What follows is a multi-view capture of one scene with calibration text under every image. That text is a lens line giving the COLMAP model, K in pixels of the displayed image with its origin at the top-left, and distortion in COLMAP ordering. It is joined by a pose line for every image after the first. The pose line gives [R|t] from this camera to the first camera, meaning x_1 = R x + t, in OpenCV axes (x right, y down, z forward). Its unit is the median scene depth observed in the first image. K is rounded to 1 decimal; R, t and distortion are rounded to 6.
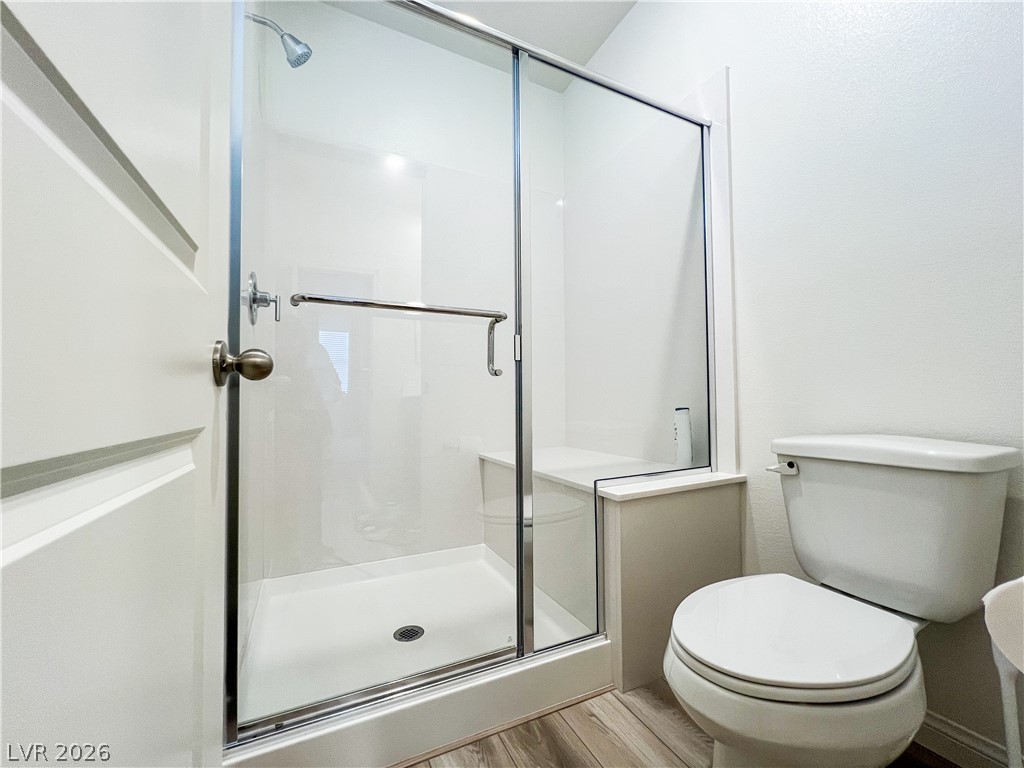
lens RADIAL K [[420.9, 0, 516.0], [0, 420.9, 381.7], [0, 0, 1]] dist [0.000214, -0.000029]
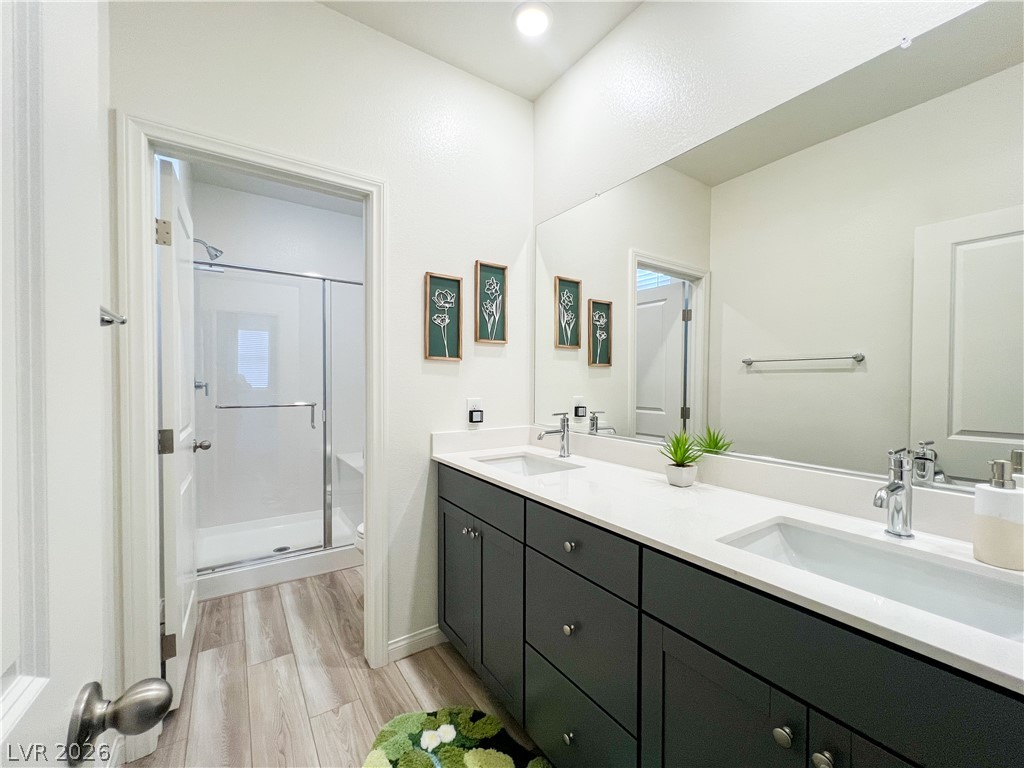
lens RADIAL K [[420.9, 0, 510.1], [0, 420.9, 389.0], [0, 0, 1]] dist [0.000214, -0.000029]
pose [[0.991554, 0.015193, 0.128805, 0.703655], [-0.022971, 0.997987, 0.059114, -0.383112], [-0.127647, -0.061573, 0.989906, -1.356714]]
